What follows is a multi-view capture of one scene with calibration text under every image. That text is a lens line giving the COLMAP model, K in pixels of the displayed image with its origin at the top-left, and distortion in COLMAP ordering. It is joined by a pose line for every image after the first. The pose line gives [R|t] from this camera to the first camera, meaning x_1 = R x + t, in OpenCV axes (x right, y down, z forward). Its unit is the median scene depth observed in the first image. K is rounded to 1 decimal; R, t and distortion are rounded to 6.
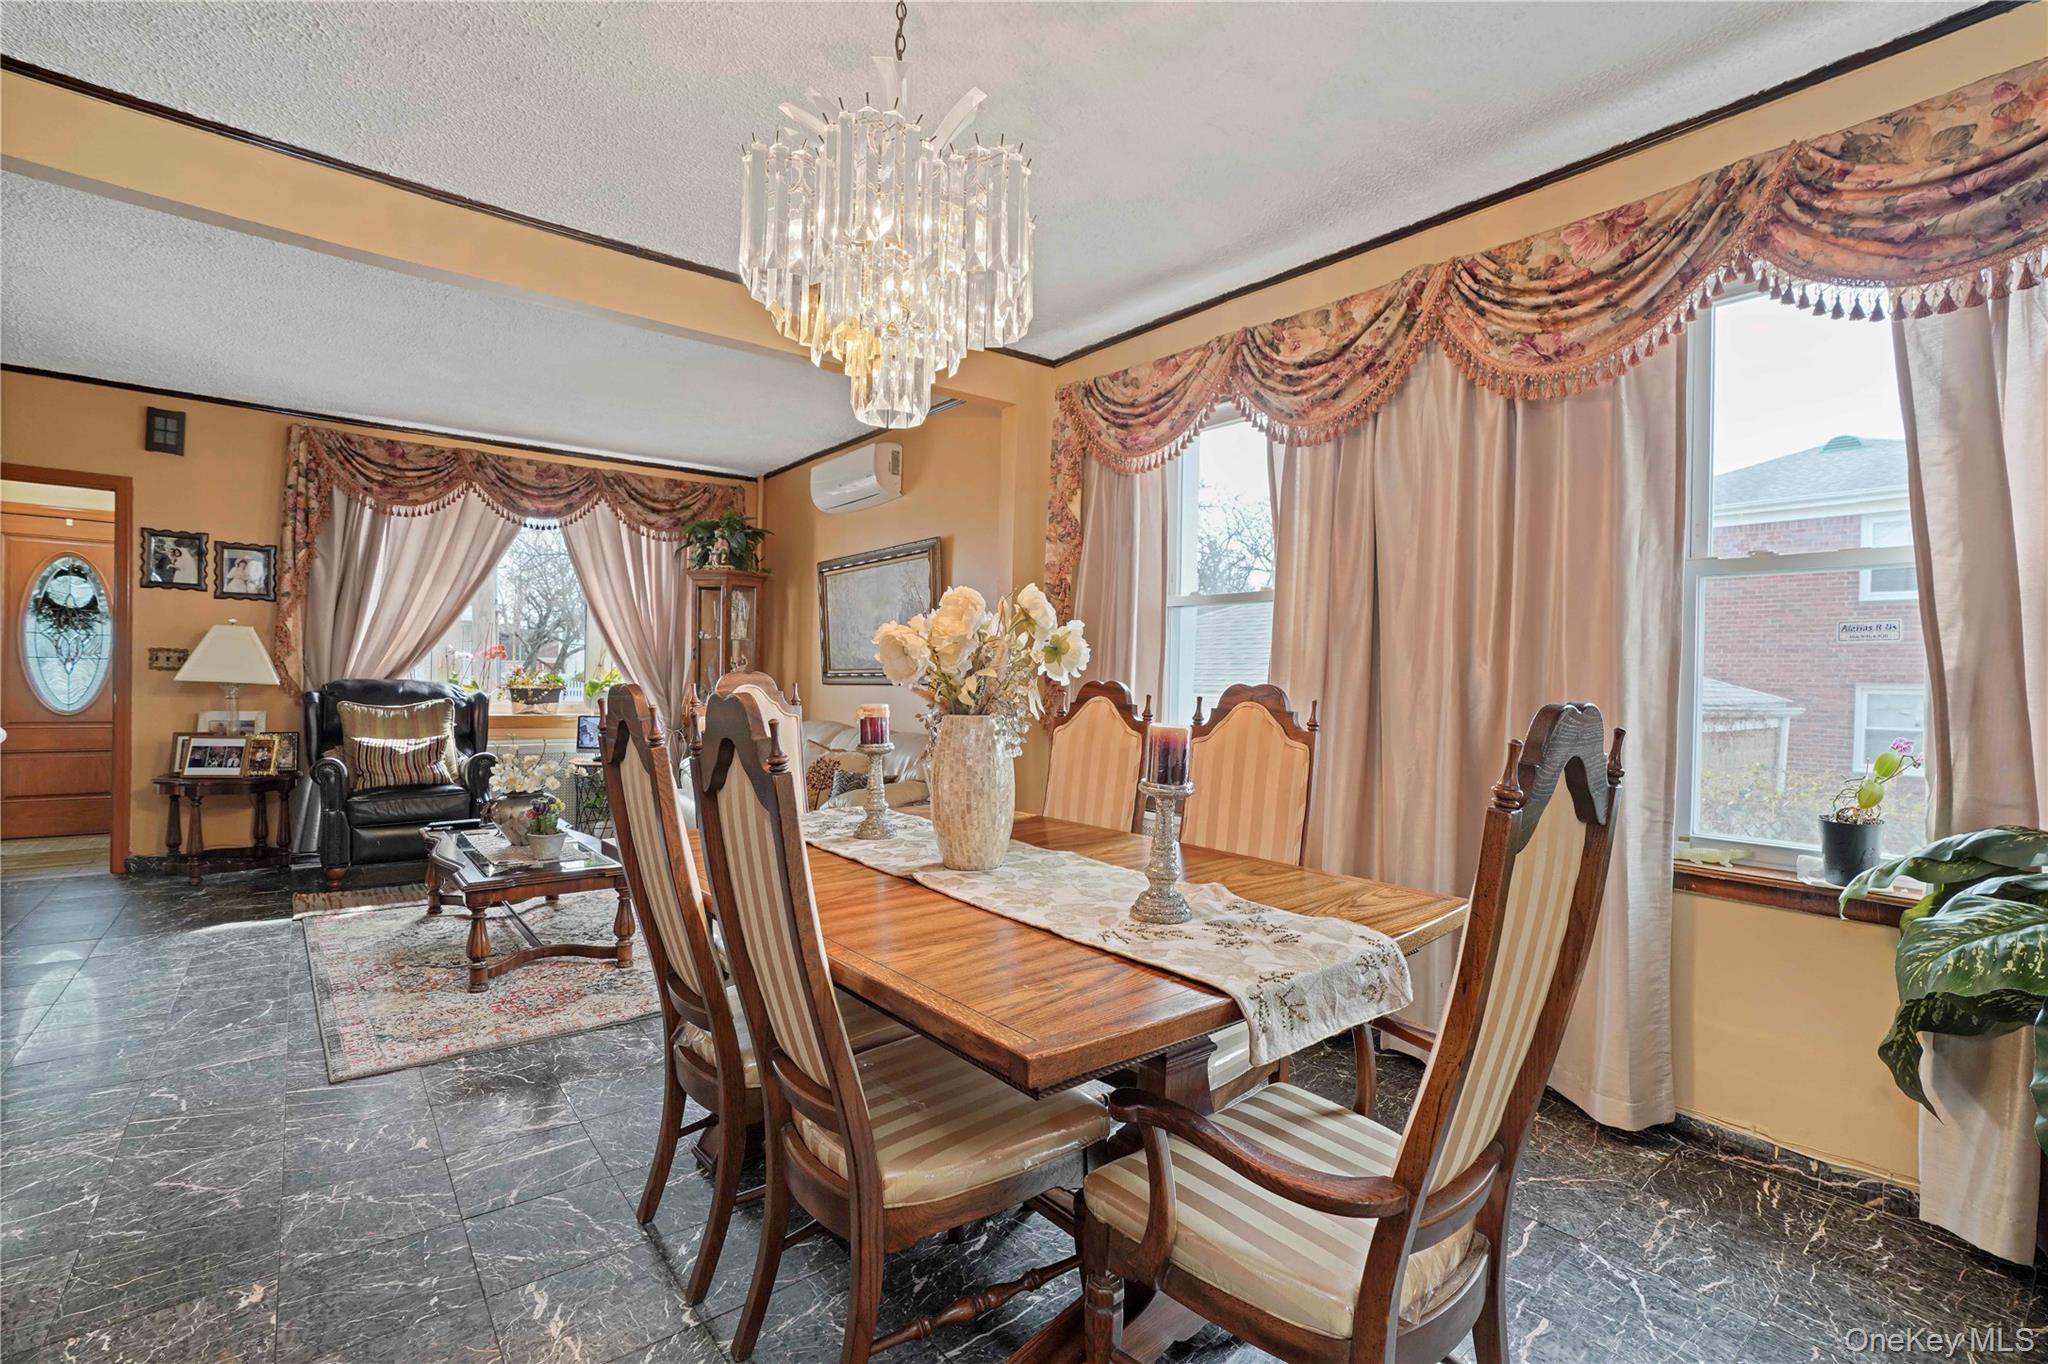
lens RADIAL K [[961.4, 0, 1071.0], [0, 961.4, 695.5], [0, 0, 1]] dist [-0.041343, 0.017872]
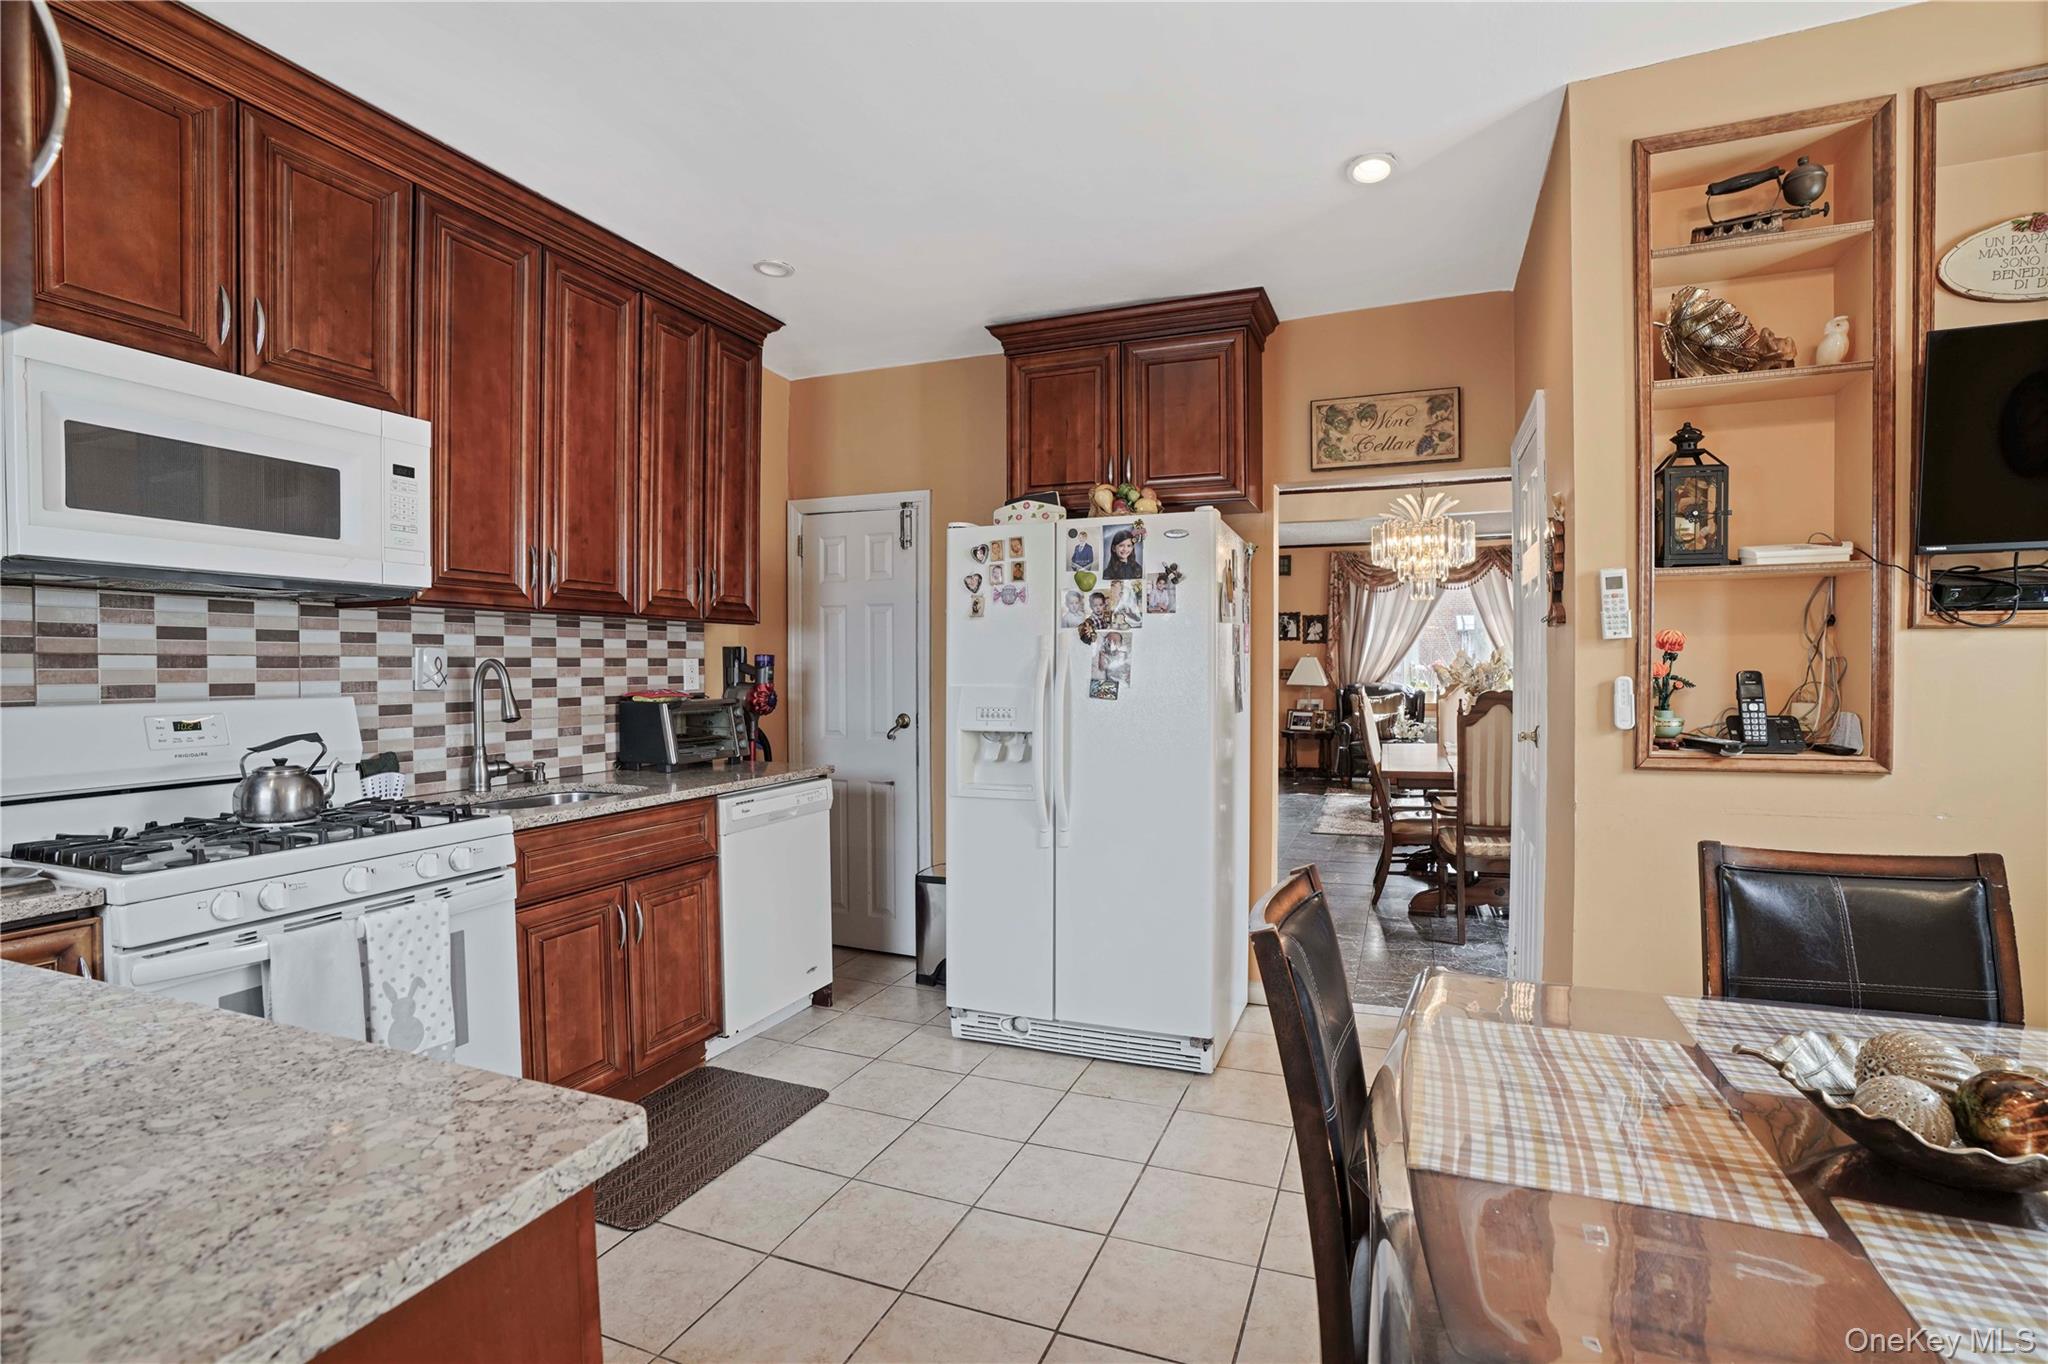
lens RADIAL K [[961.4, 0, 1031.8], [0, 961.4, 676.7], [0, 0, 1]] dist [-0.041343, 0.017872]
pose [[0.467289, -0.017089, -0.883939, 0.627047], [-0.002163, 0.999788, -0.020472, 0.011789], [0.884102, 0.011479, 0.467153, -0.472369]]
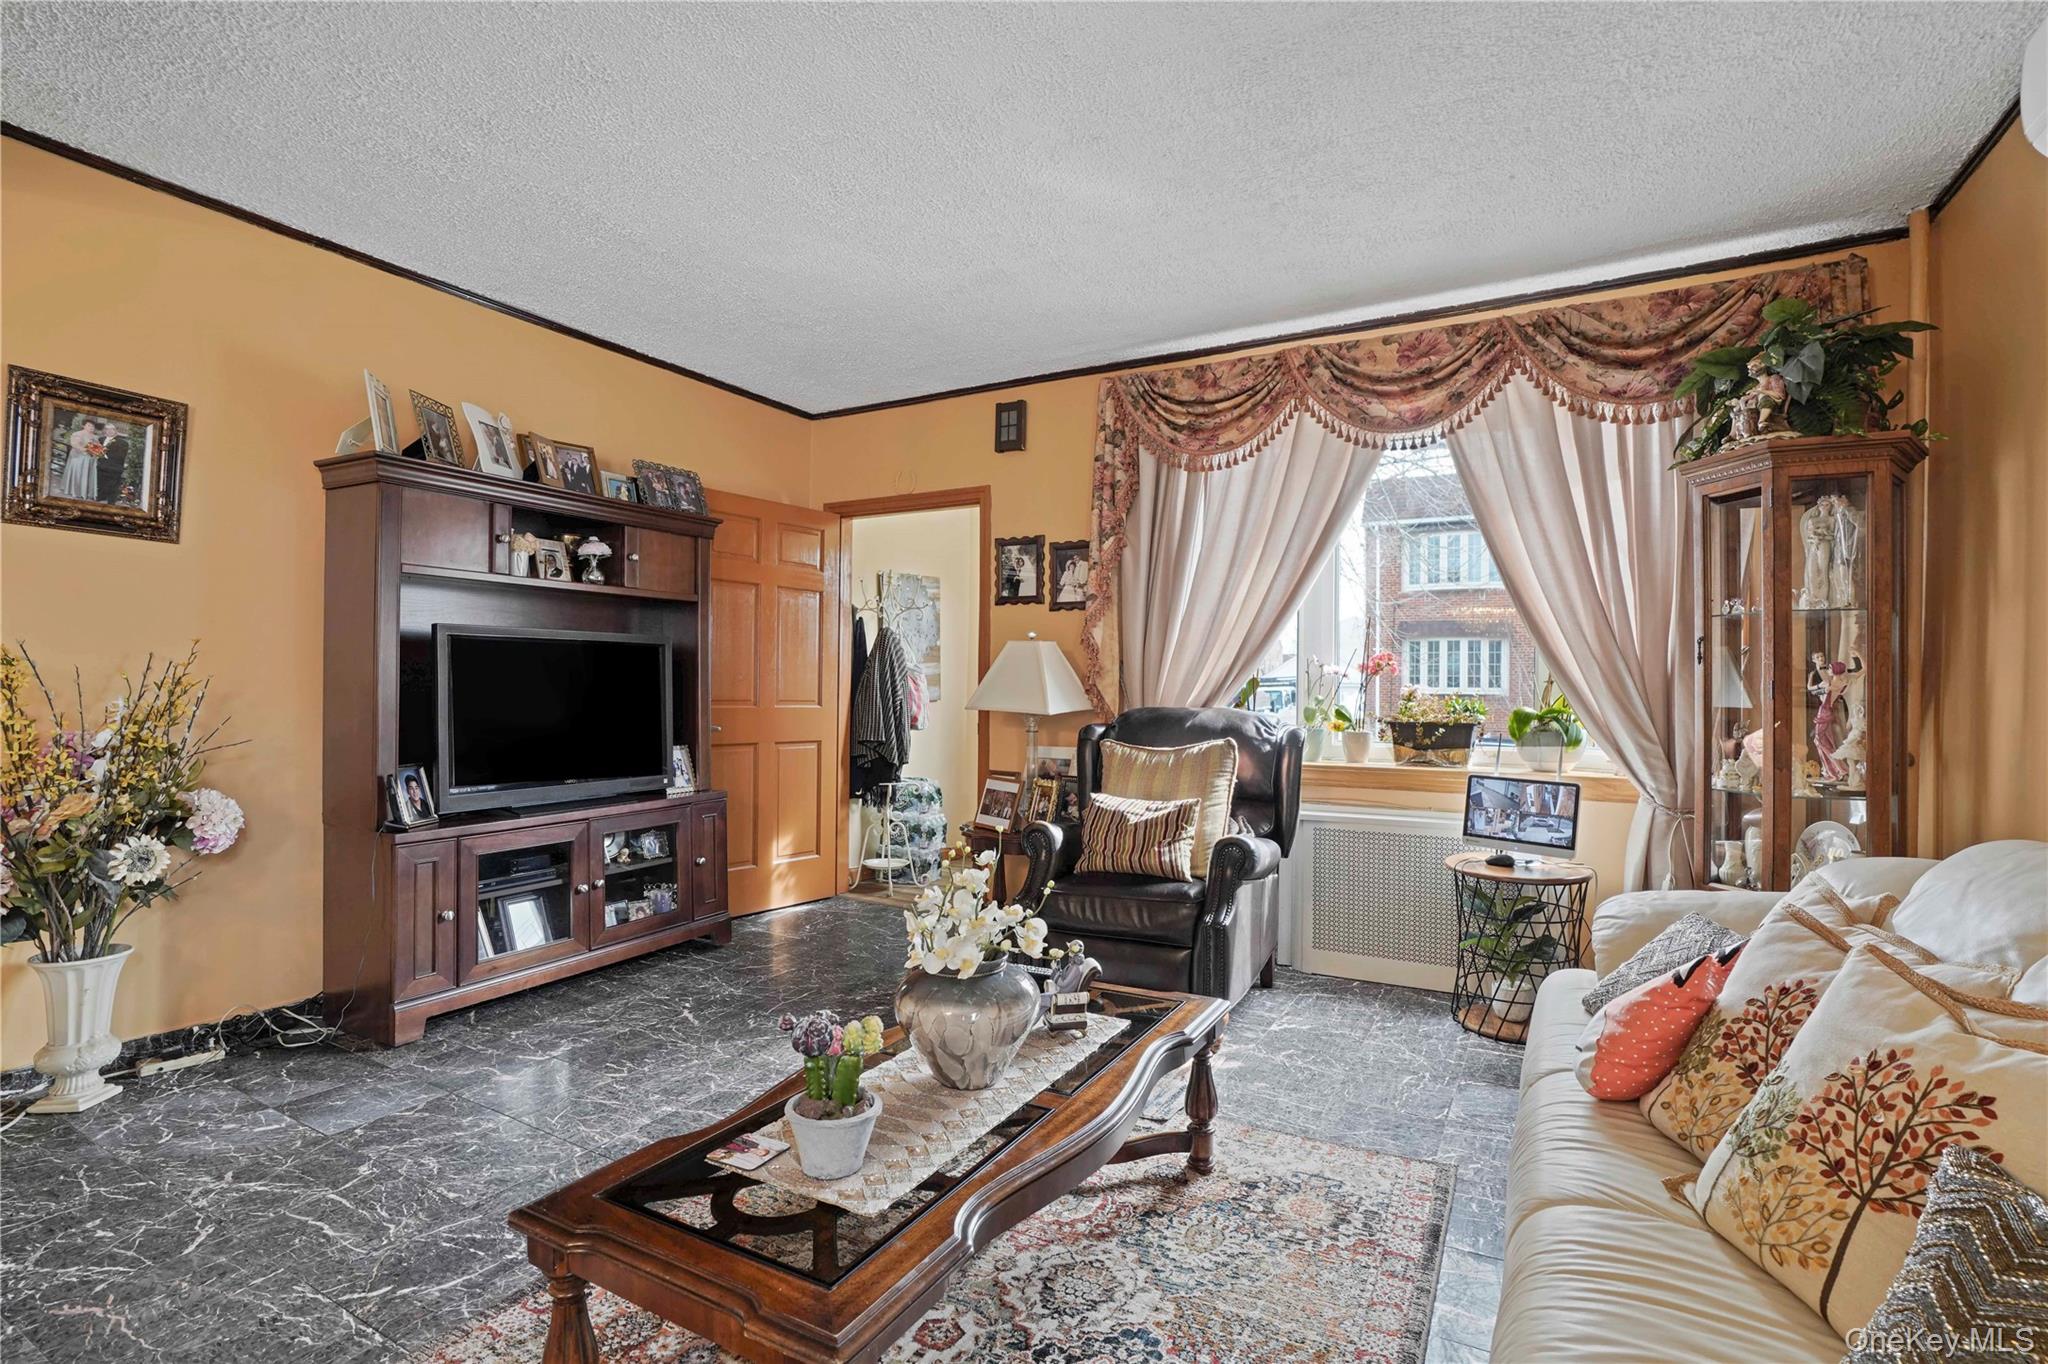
lens RADIAL K [[961.4, 0, 1039.7], [0, 961.4, 687.3], [0, 0, 1]] dist [-0.041343, 0.017872]
pose [[0.349851, -0.019118, -0.936610, -0.108013], [-0.016136, 0.999520, -0.026429, -0.011936], [0.936666, 0.024359, 0.349375, 0.671288]]
